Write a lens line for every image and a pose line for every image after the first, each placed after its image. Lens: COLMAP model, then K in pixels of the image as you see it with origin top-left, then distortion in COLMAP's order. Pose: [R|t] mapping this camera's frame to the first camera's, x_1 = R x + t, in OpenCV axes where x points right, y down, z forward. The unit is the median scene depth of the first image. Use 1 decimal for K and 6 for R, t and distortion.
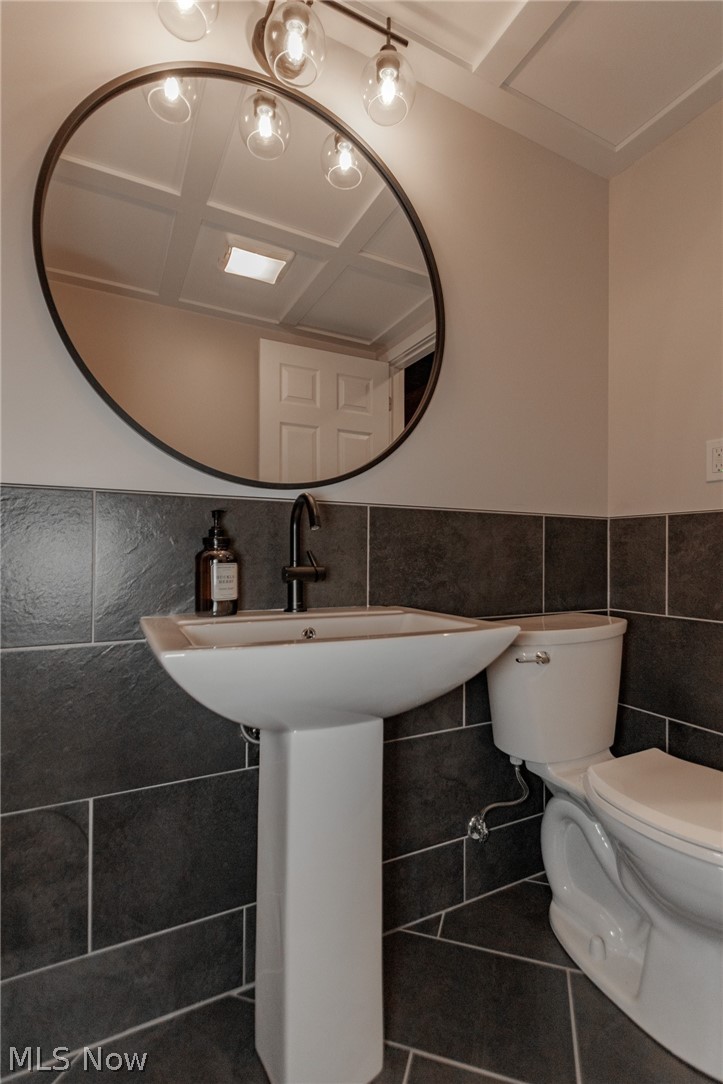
lens RADIAL K [[514.2, 0, 363.5], [0, 514.2, 549.7], [0, 0, 1]] dist [0.002558, 0.000045]
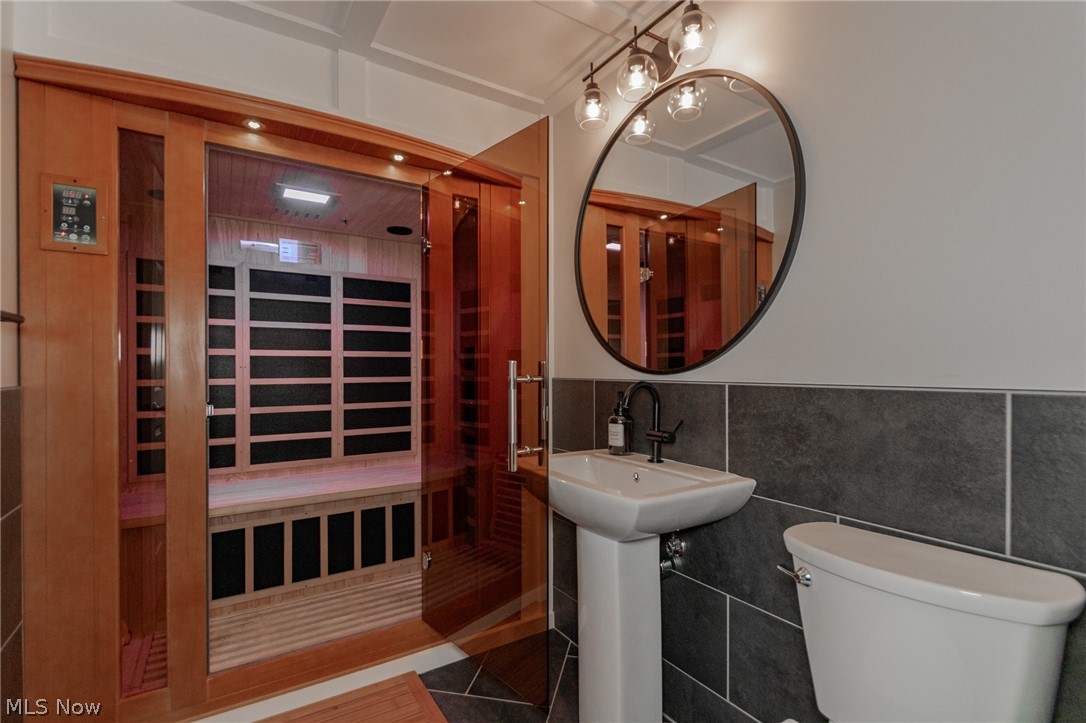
lens RADIAL K [[515.2, 0, 541.6], [0, 515.2, 366.3], [0, 0, 1]] dist [0.002558, 0.000045]
pose [[0.080334, -0.007521, -0.996740, 1.050747], [0.009327, 0.999933, -0.006793, -0.114470], [0.996724, -0.008751, 0.080399, 0.472015]]
